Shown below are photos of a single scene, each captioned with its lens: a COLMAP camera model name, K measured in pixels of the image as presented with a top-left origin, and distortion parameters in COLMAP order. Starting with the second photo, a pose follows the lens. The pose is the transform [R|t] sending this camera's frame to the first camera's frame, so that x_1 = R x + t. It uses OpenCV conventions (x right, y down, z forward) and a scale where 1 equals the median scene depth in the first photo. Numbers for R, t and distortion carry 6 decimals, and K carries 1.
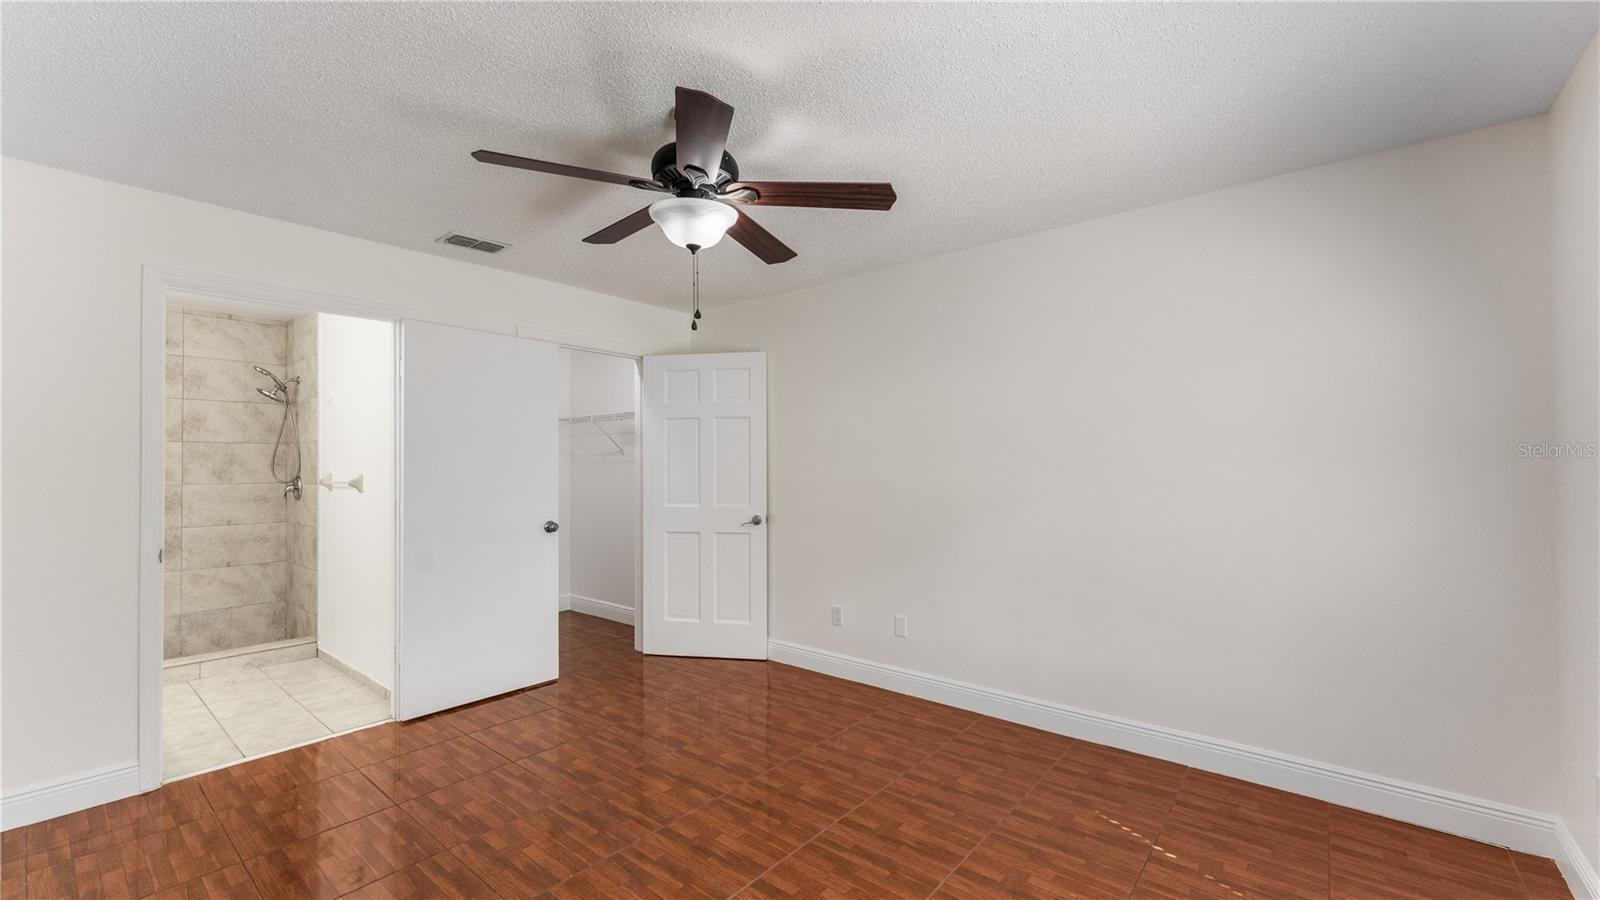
lens RADIAL K [[649.4, 0, 795.6], [0, 649.4, 450.3], [0, 0, 1]] dist [-0.002063, -0.000179]
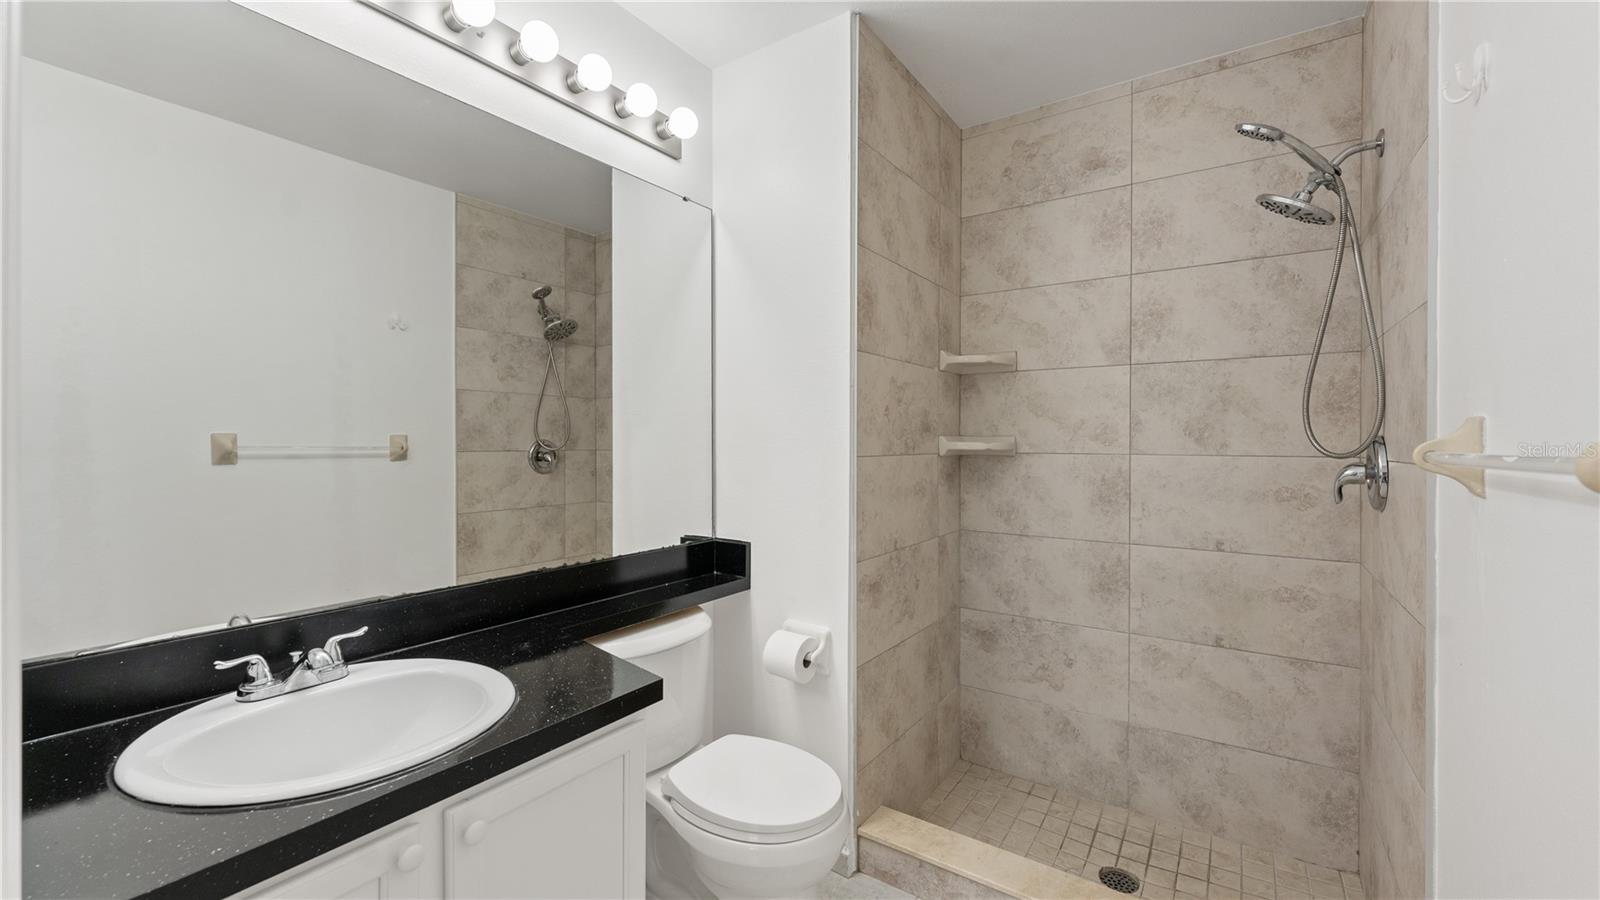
lens RADIAL K [[649.4, 0, 795.6], [0, 649.4, 450.3], [0, 0, 1]] dist [-0.002063, -0.000179]
pose [[0.091631, 0.017931, -0.995632, -0.475343], [0.020583, 0.999590, 0.019896, 0.034291], [0.995580, -0.022316, 0.091225, 0.685945]]
